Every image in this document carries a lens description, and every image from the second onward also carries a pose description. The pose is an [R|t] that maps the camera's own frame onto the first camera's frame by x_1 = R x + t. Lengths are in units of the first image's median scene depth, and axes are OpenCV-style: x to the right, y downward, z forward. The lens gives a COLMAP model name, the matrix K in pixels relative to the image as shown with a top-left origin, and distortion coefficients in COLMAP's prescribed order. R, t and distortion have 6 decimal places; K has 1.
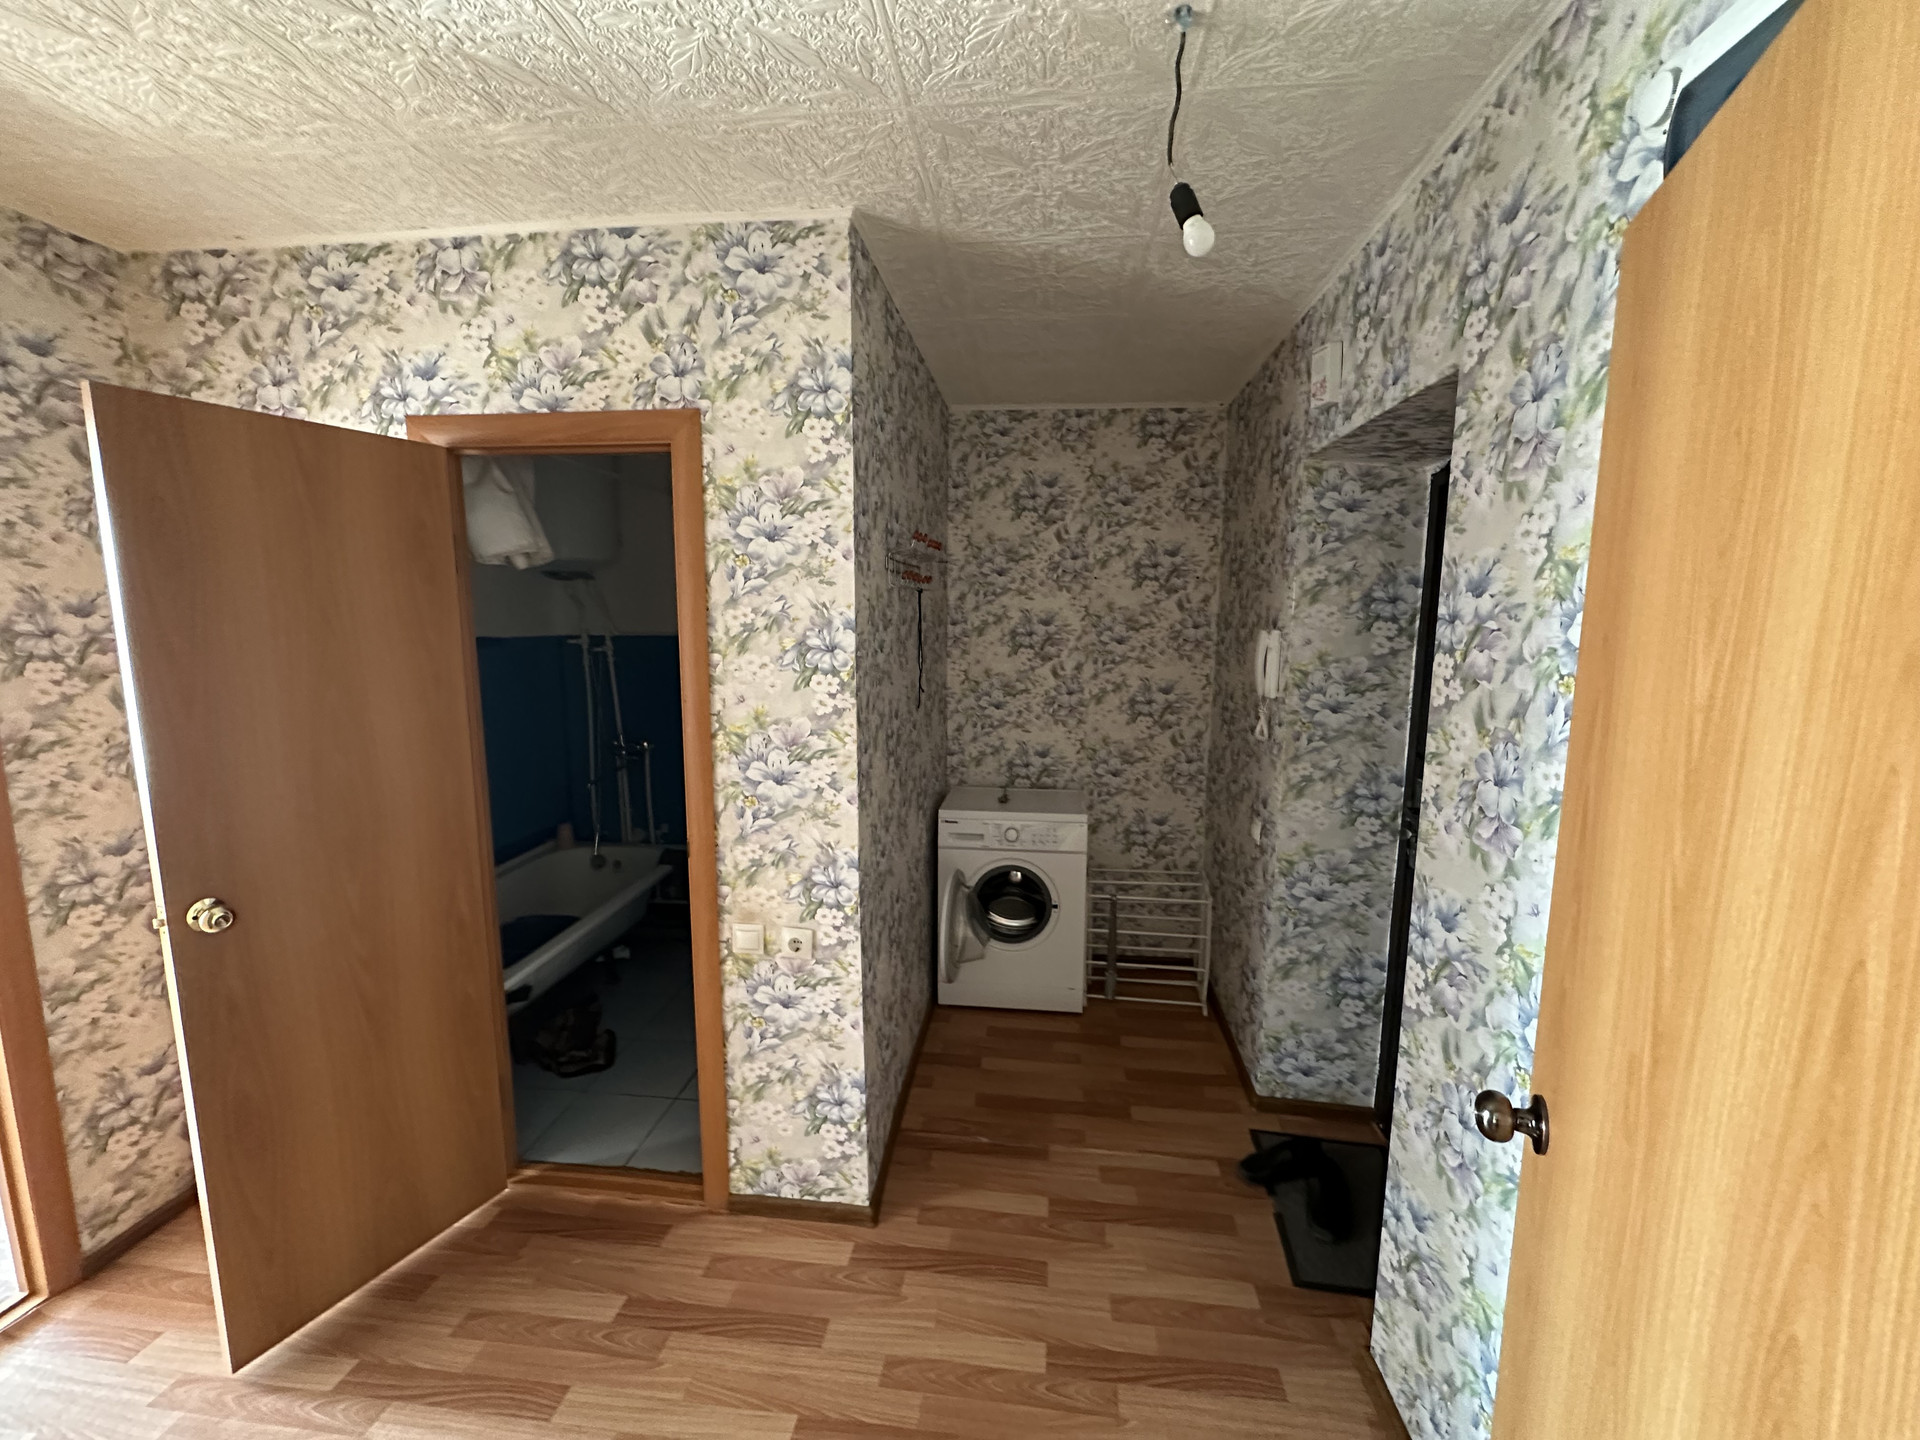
lens RADIAL K [[767.5, 0, 962.6], [0, 767.5, 722.4], [0, 0, 1]] dist [-0.001693, 0.000173]
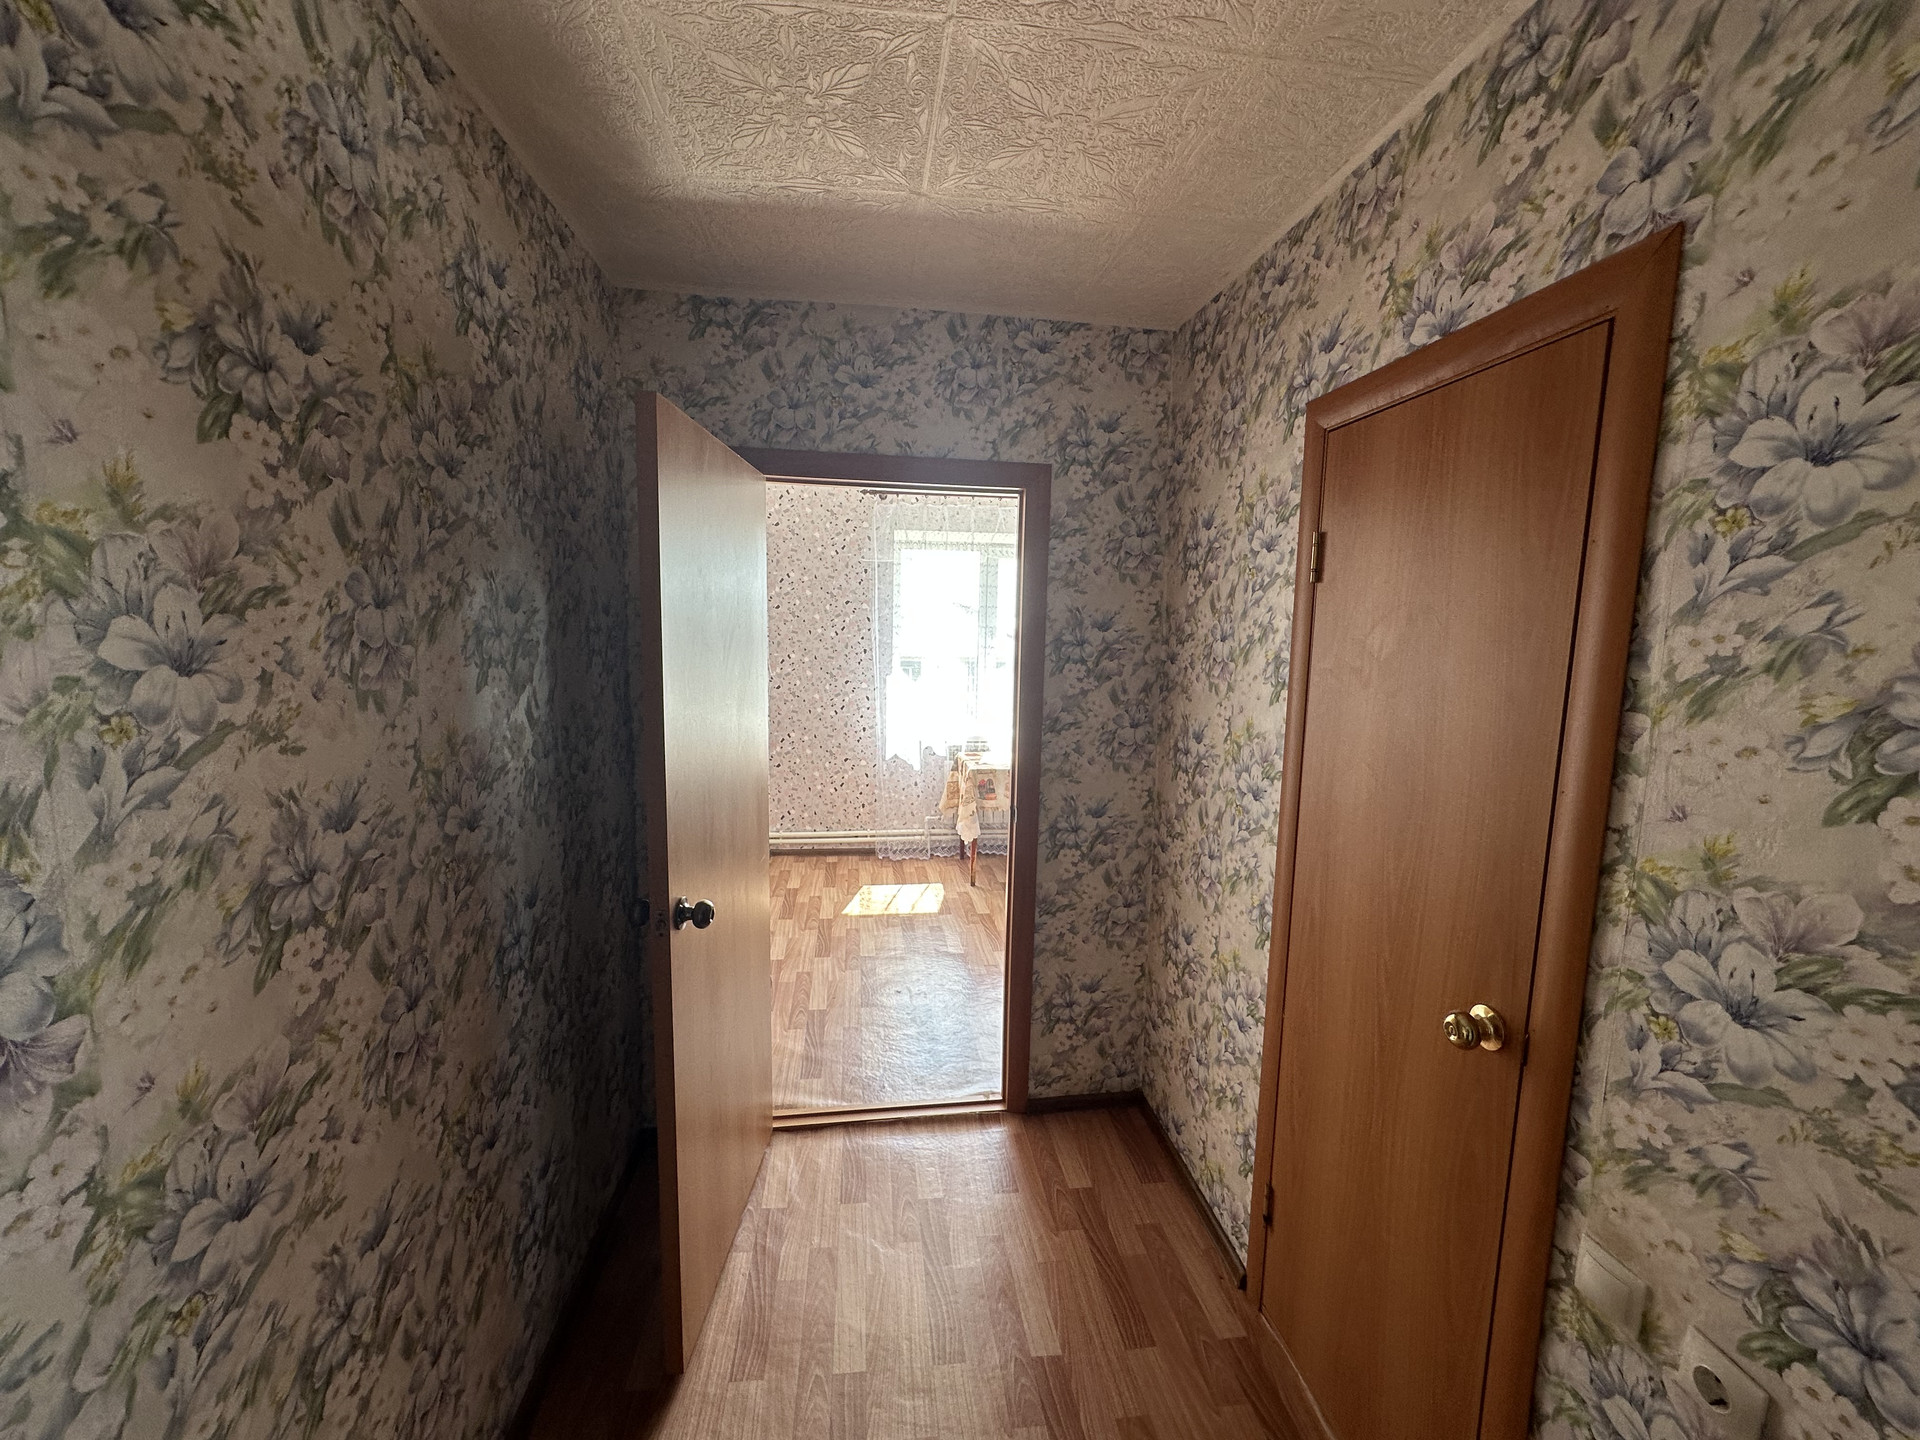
lens RADIAL K [[767.5, 0, 960.0], [0, 767.5, 720.7], [0, 0, 1]] dist [-0.001693, 0.000173]
pose [[0.232712, 0.120386, -0.965066, 0.062874], [-0.152748, 0.984518, 0.085979, -0.062140], [0.960475, 0.127403, 0.247498, 0.462537]]
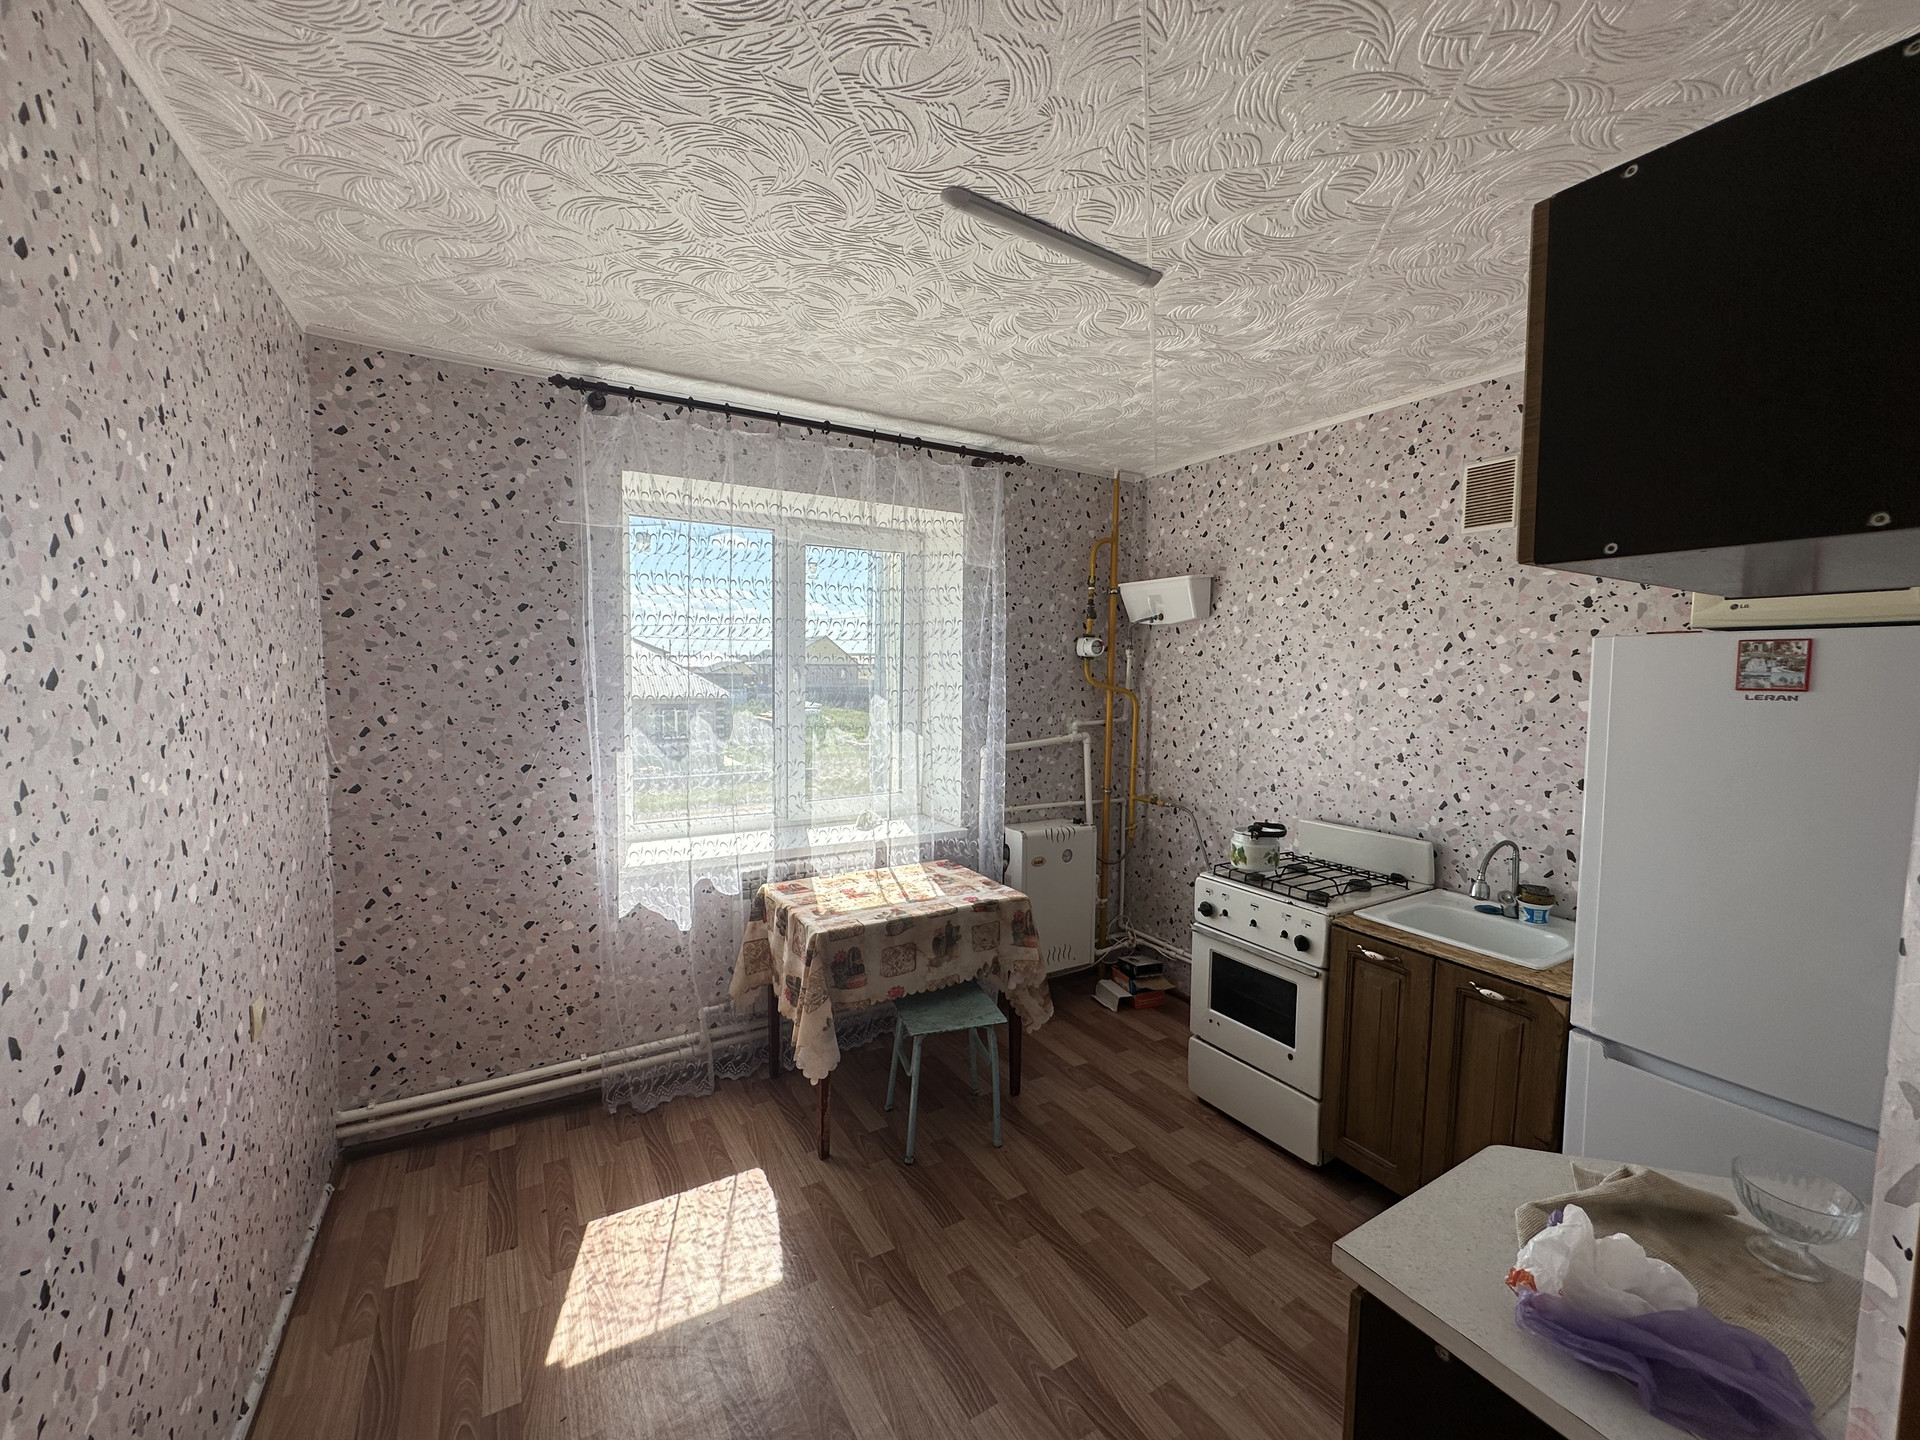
lens RADIAL K [[767.5, 0, 960.7], [0, 767.5, 721.9], [0, 0, 1]] dist [-0.001693, 0.000173]
pose [[0.593059, 0.061963, -0.802771, -1.203966], [-0.123477, 0.992240, -0.014633, -0.055545], [0.795634, 0.107802, 0.596108, 0.532169]]
